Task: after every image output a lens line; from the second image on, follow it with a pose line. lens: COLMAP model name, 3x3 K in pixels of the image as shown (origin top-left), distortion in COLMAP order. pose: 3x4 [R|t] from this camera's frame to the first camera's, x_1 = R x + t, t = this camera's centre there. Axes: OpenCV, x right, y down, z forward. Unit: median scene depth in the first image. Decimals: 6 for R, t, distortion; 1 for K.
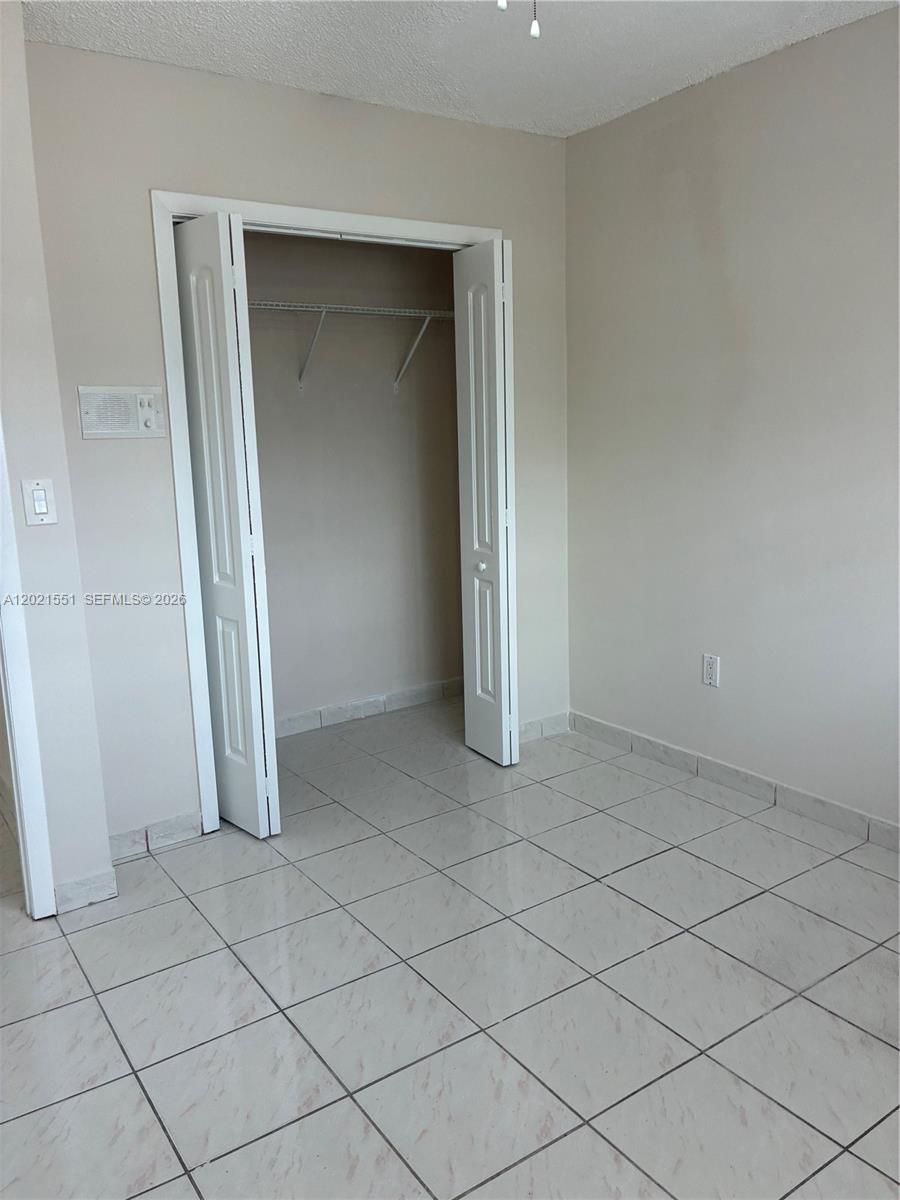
lens RADIAL K [[878.5, 0, 450.0], [0, 878.5, 600.0], [0, 0, 1]] dist [-0.008156, -0.003315]
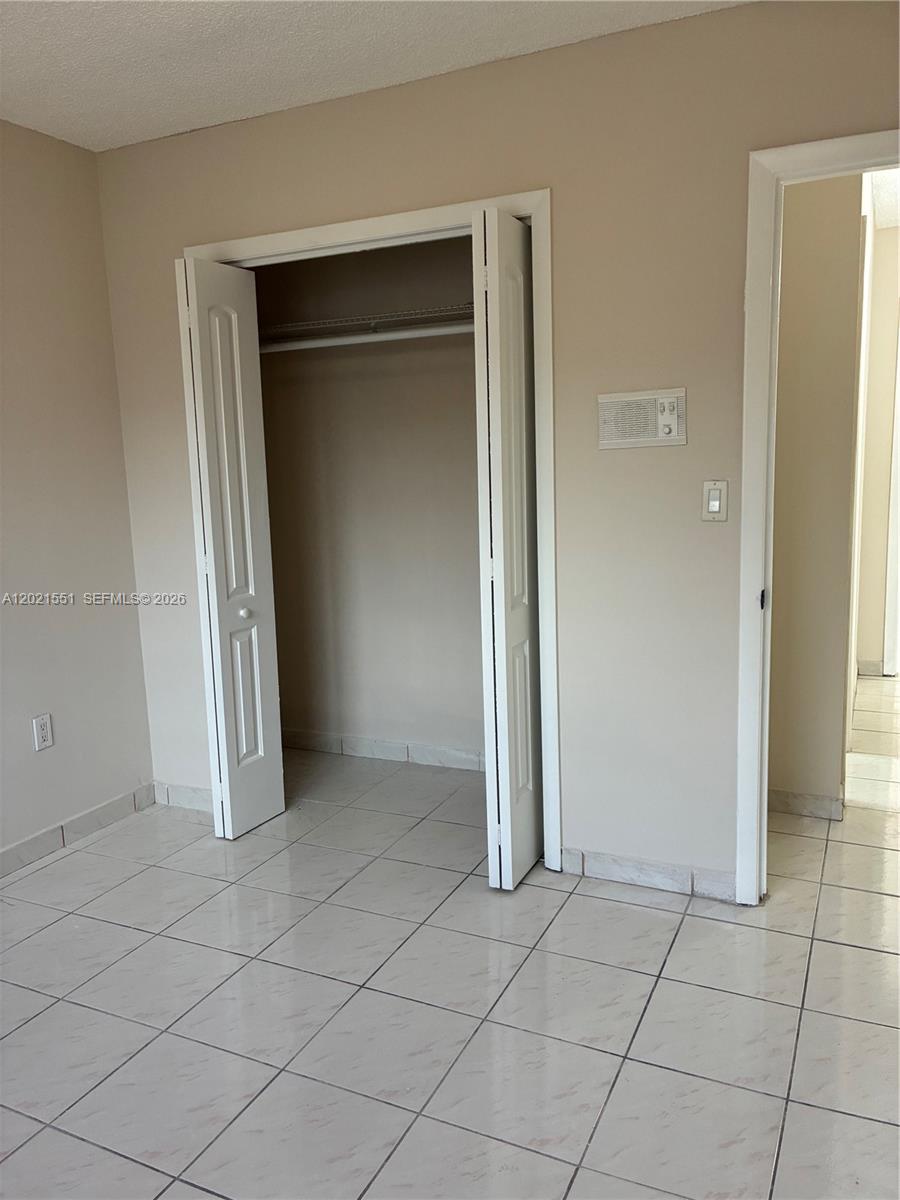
lens RADIAL K [[911.8, 0, 450.0], [0, 911.8, 600.0], [0, 0, 1]] dist [0.003353, 0.000587]
pose [[0.479392, 0.138175, -0.866655, 0.451708], [-0.121963, 0.988434, 0.090127, -0.072641], [0.869085, 0.062493, 0.490699, 0.299670]]
